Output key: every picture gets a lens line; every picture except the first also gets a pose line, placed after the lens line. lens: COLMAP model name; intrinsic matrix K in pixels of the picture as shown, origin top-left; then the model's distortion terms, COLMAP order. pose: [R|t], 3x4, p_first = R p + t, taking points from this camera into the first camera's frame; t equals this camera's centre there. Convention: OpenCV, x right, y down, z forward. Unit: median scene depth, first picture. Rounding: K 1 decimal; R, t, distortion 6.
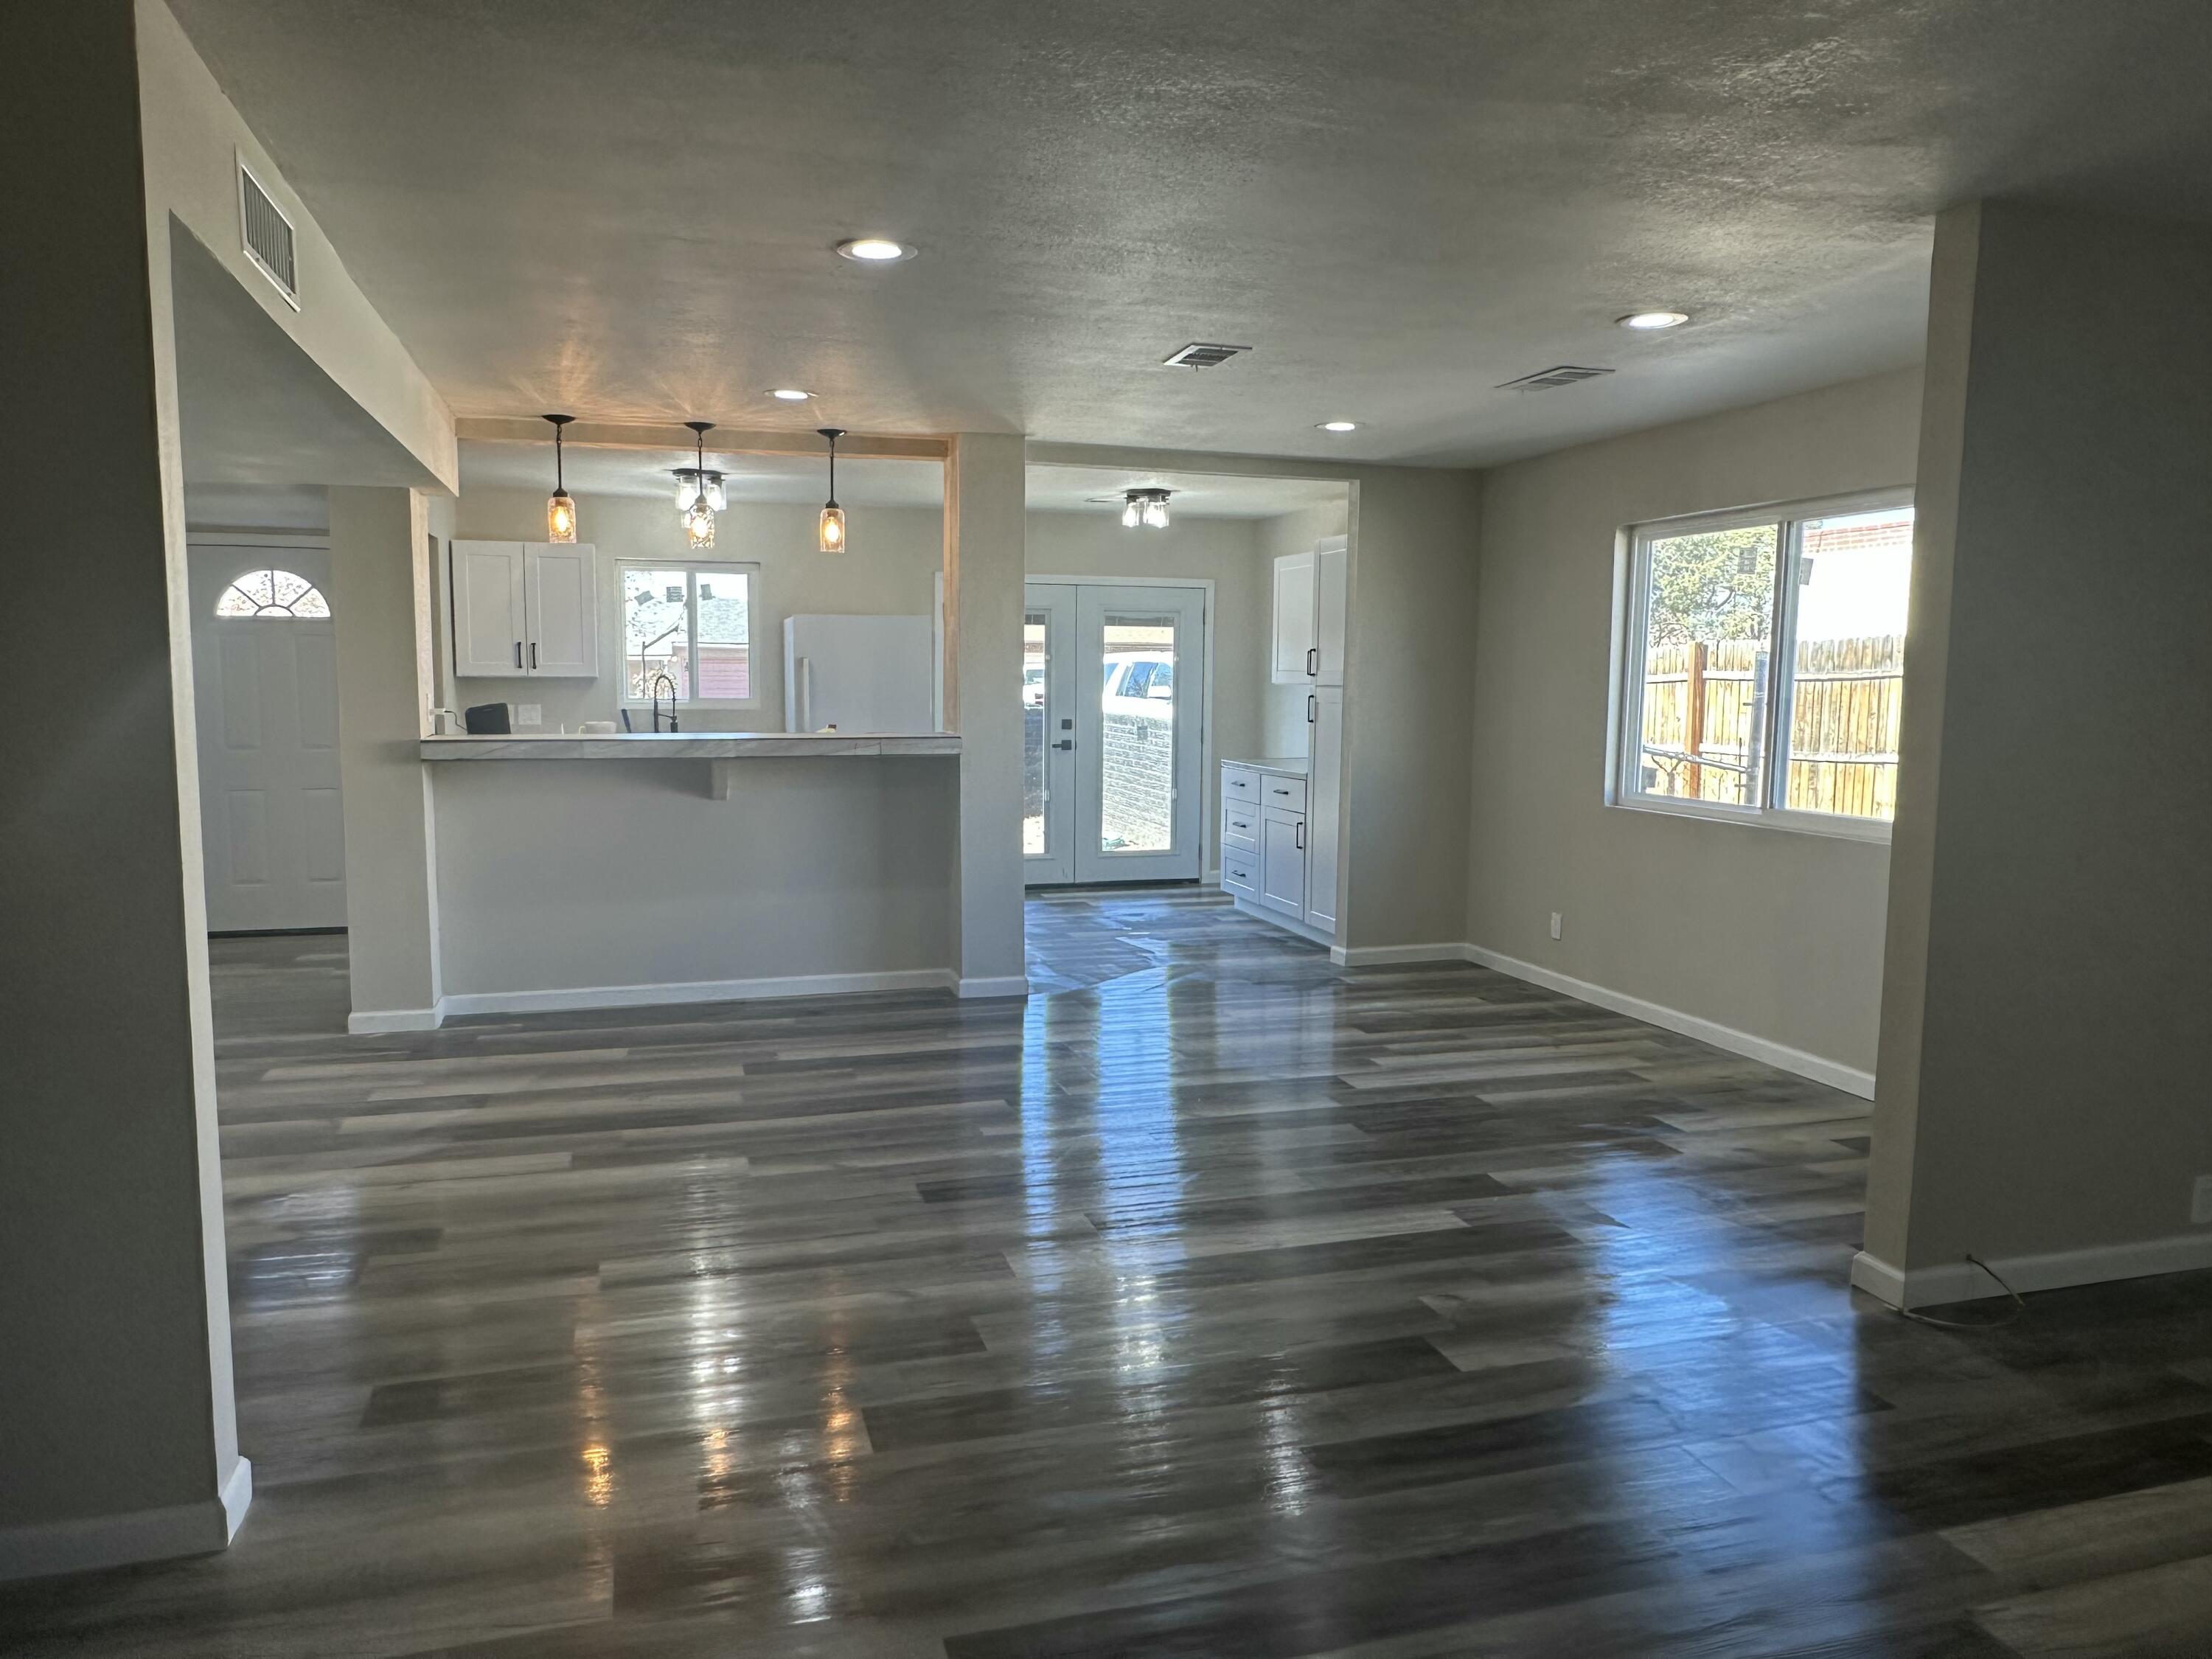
lens RADIAL K [[1487.2, 0, 1093.9], [0, 1487.2, 830.9], [0, 0, 1]] dist [0.006971, 0.003092]
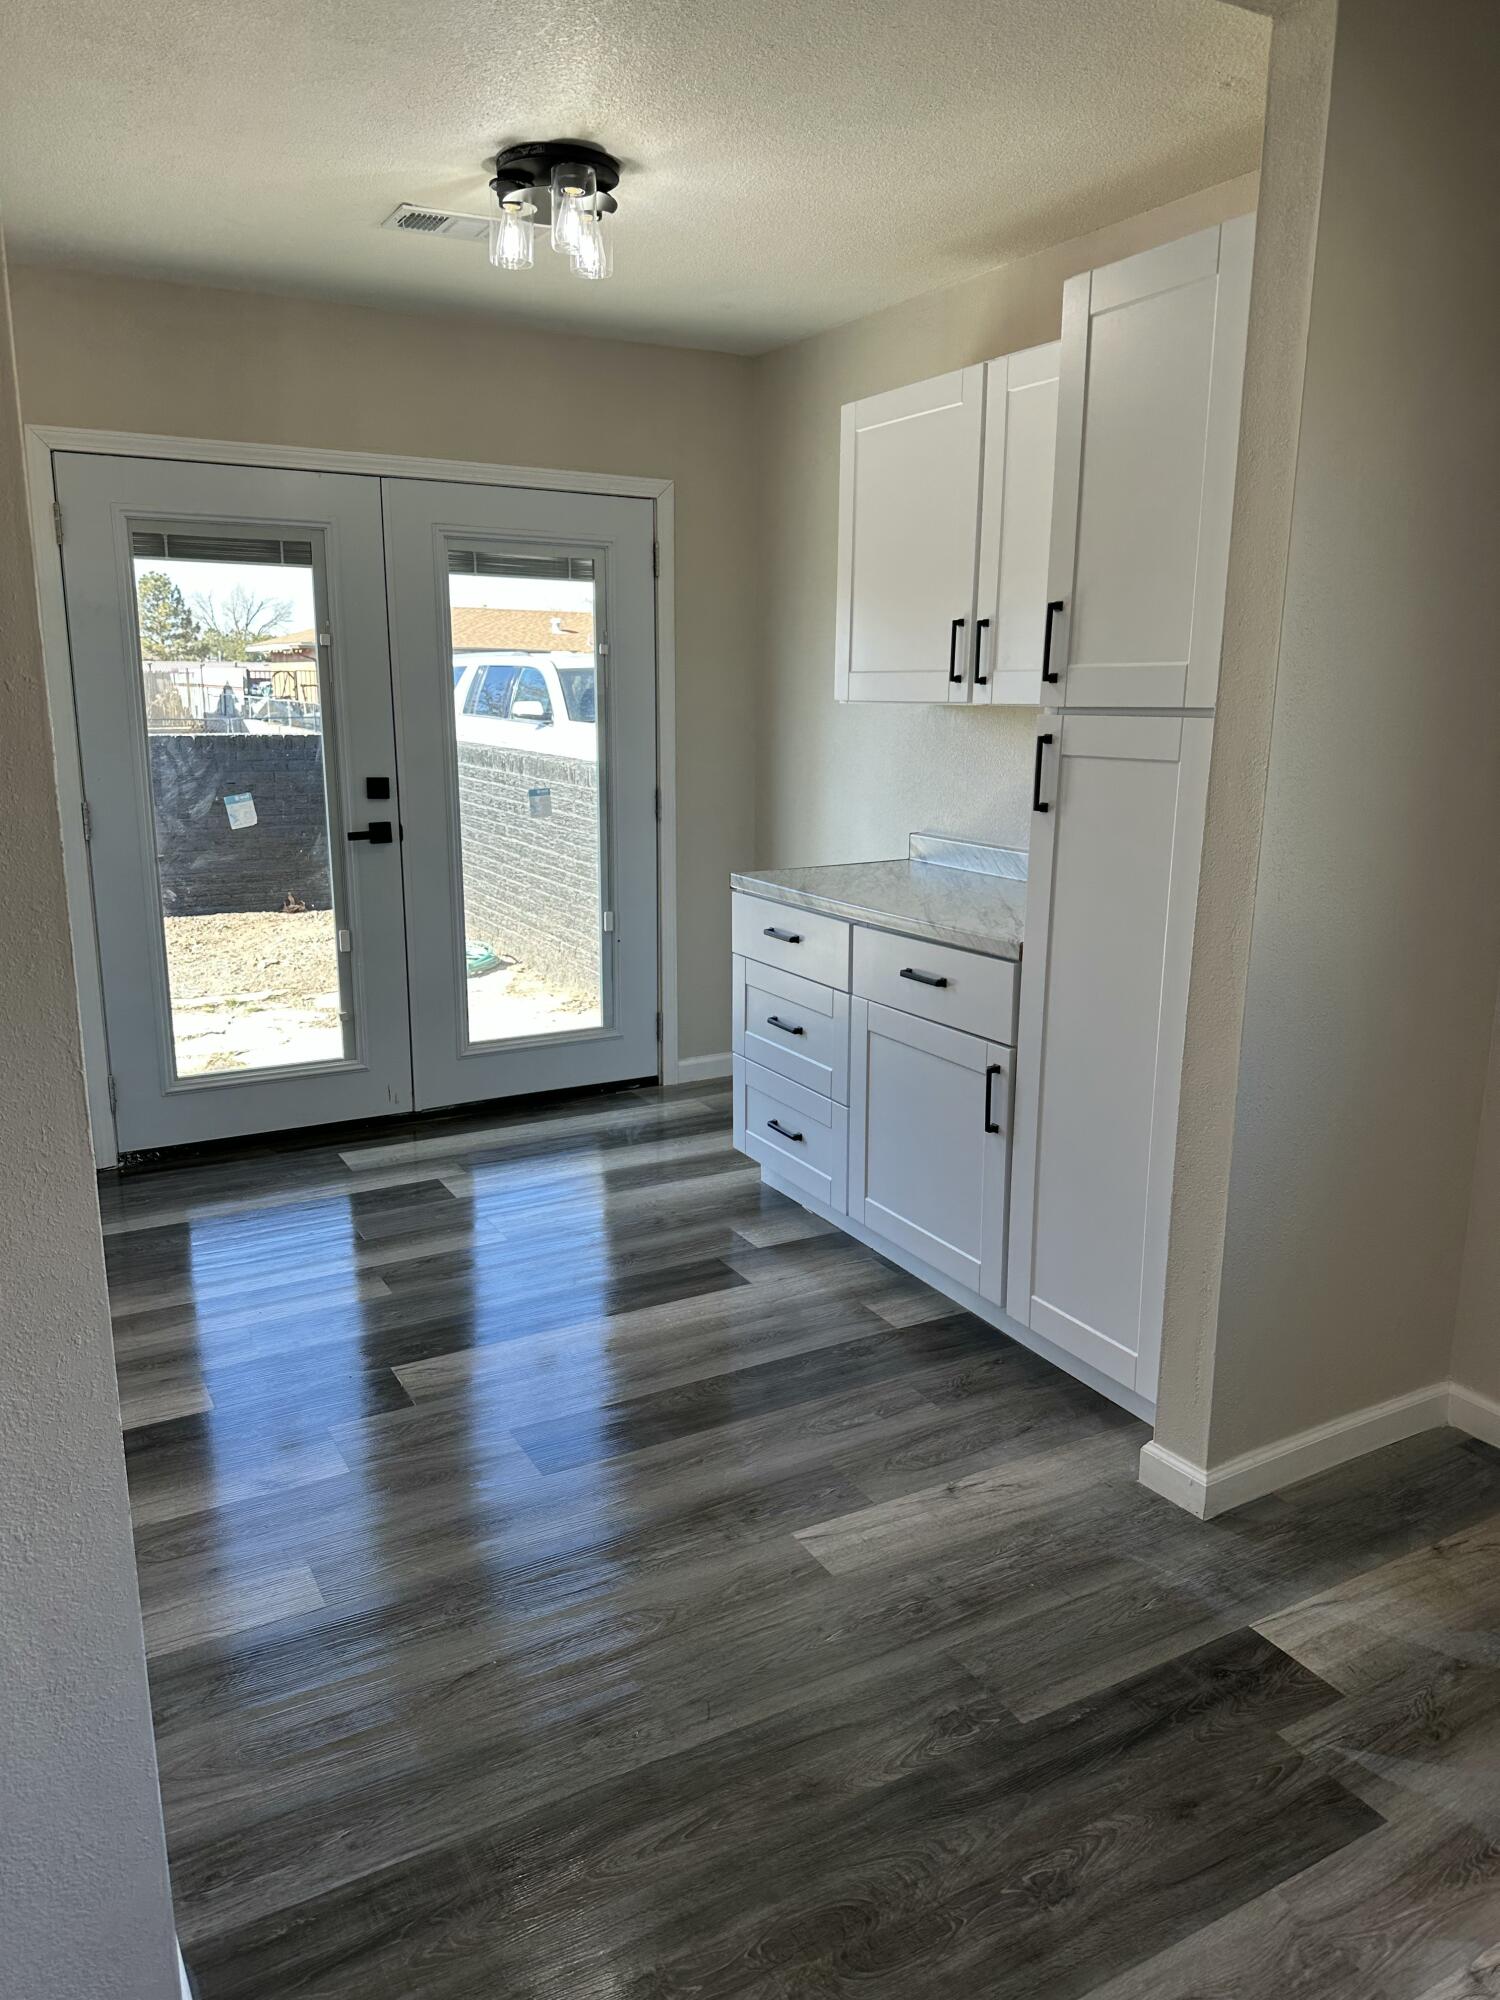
lens RADIAL K [[1397.6, 0, 753.2], [0, 1397.6, 1007.2], [0, 0, 1]] dist [0.008249, -0.000784]
pose [[0.975983, -0.050348, 0.211951, 0.000358], [0.023818, 0.991756, 0.125910, -0.074131], [-0.216543, -0.117837, 0.969135, 0.716770]]
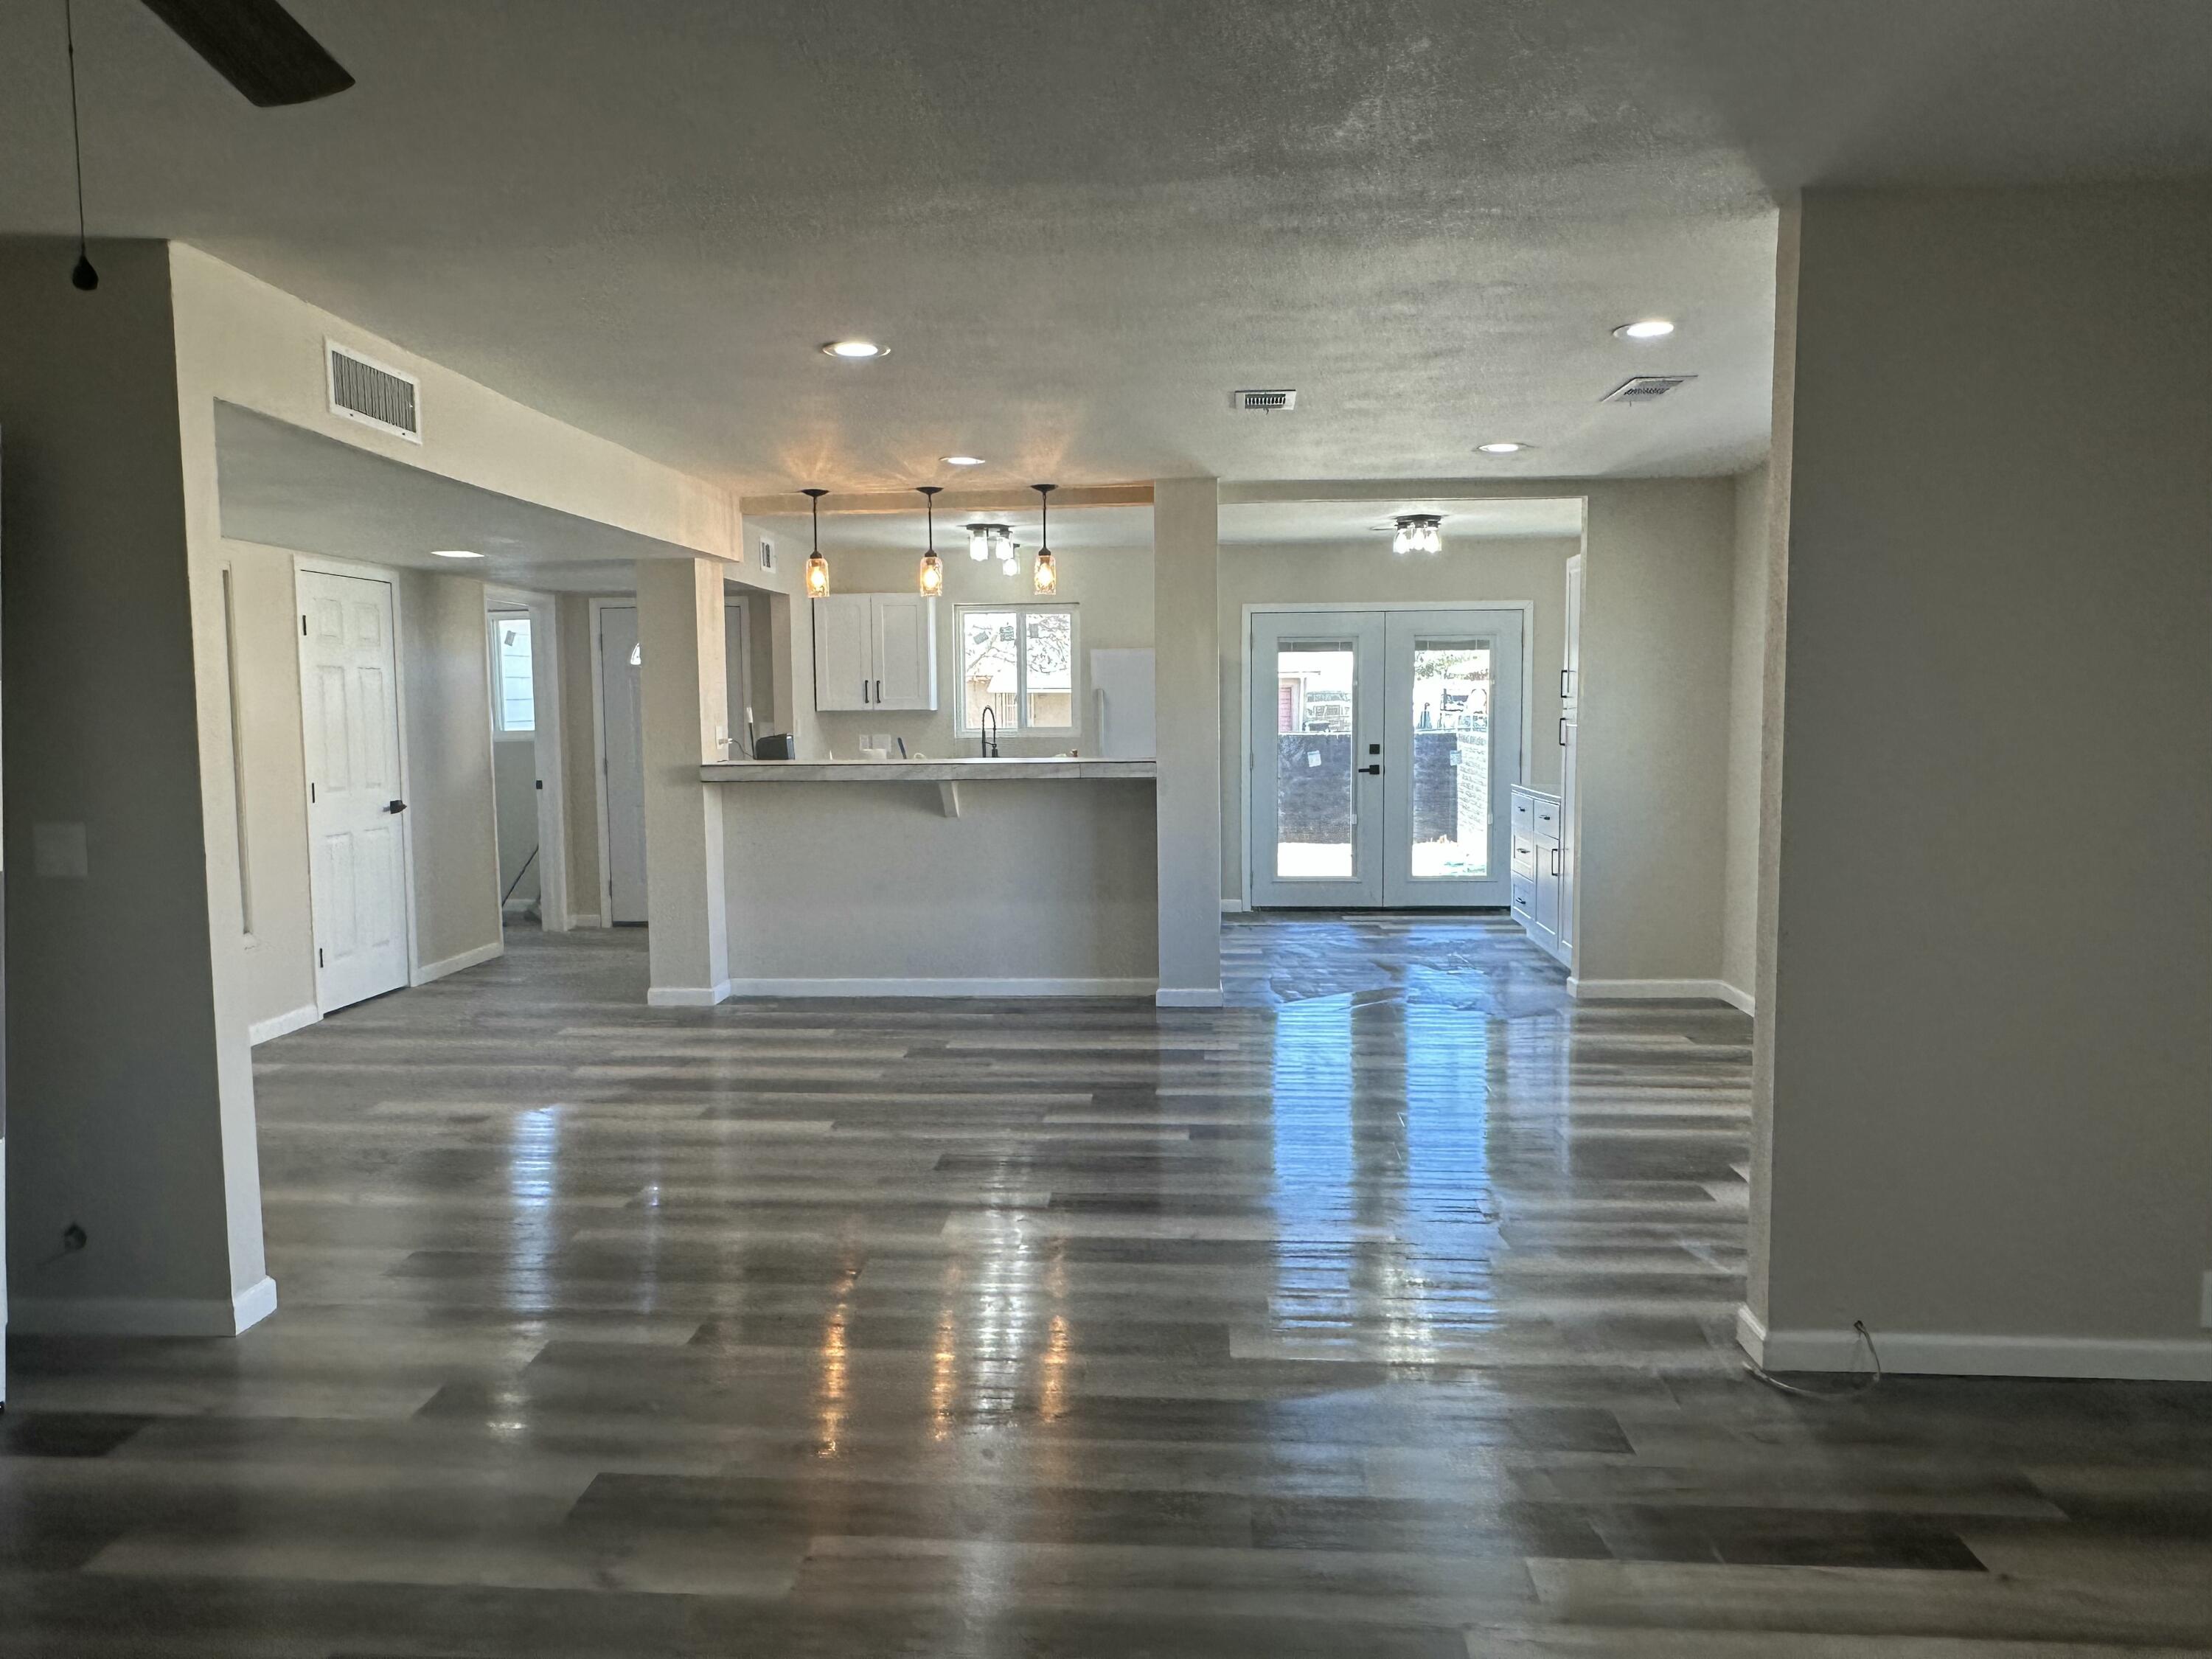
lens RADIAL K [[1487.2, 0, 1107.0], [0, 1487.2, 823.8], [0, 0, 1]] dist [0.006971, 0.003092]
pose [[0.936500, 0.012461, -0.350446, 0.221205], [-0.020297, 0.999619, -0.018697, 0.002324], [0.350079, 0.024623, 0.936396, -0.012551]]
